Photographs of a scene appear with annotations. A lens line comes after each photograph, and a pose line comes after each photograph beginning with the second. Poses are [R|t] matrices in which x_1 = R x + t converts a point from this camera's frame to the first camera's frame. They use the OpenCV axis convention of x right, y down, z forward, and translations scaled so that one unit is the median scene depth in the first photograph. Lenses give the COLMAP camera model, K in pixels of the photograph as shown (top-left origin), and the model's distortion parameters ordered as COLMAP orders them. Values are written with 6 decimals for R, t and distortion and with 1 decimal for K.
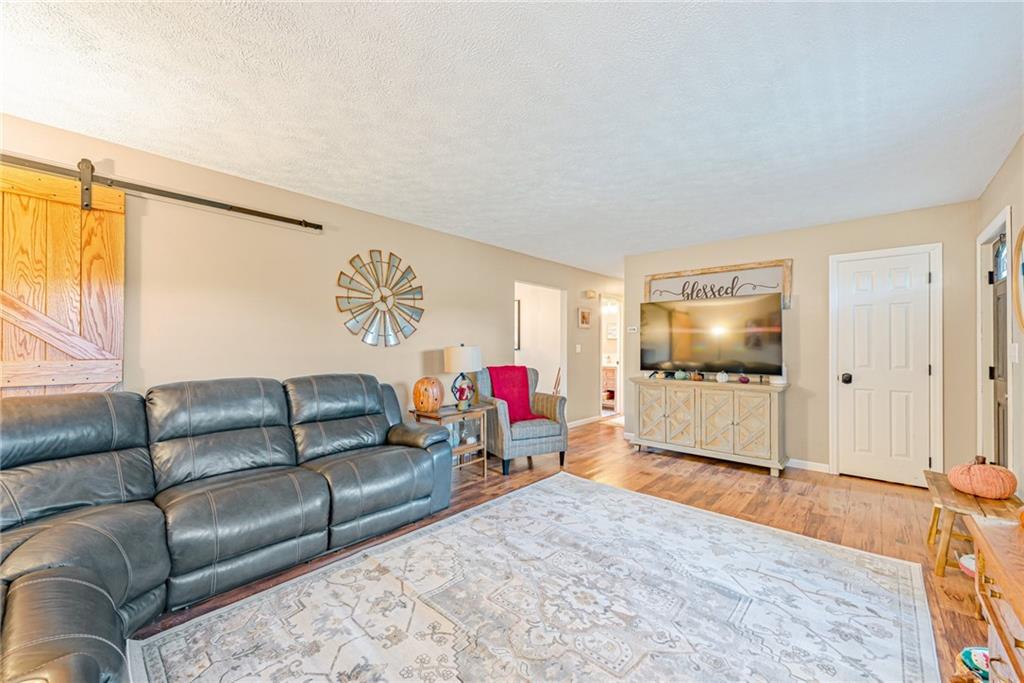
lens RADIAL K [[409.8, 0, 512.0], [0, 409.8, 341.5], [0, 0, 1]] dist [0.012037, -0.000364]
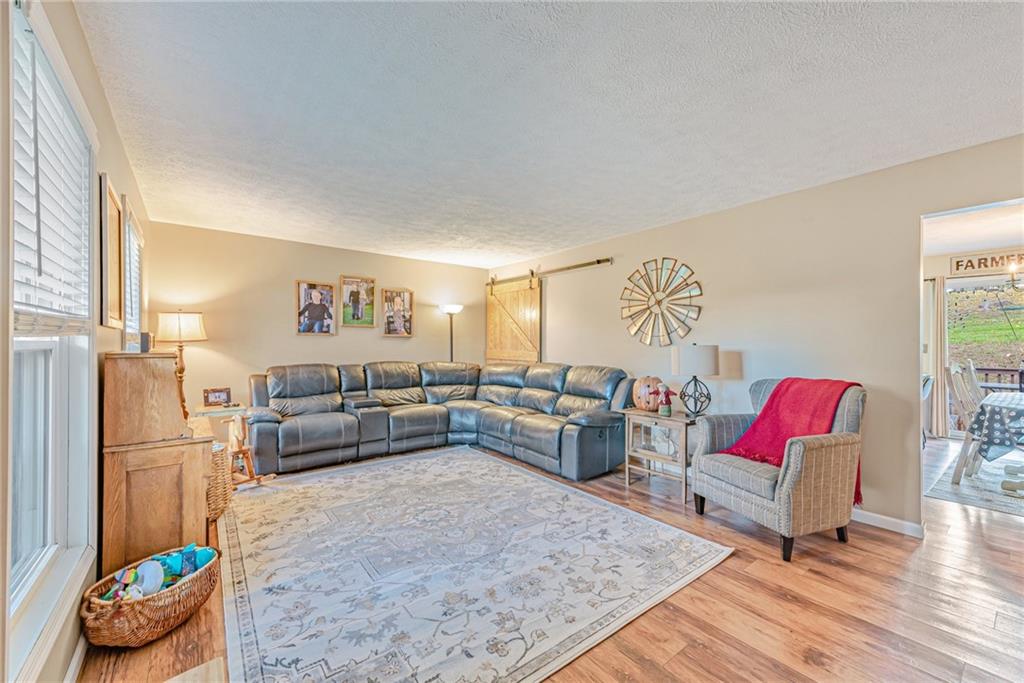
lens RADIAL K [[409.8, 0, 512.0], [0, 409.8, 341.5], [0, 0, 1]] dist [0.012037, -0.000364]
pose [[-0.192522, -0.013795, -0.981196, 0.933943], [0.003099, 0.999888, -0.014666, 0.015675], [0.981288, -0.005865, -0.192458, 0.932207]]
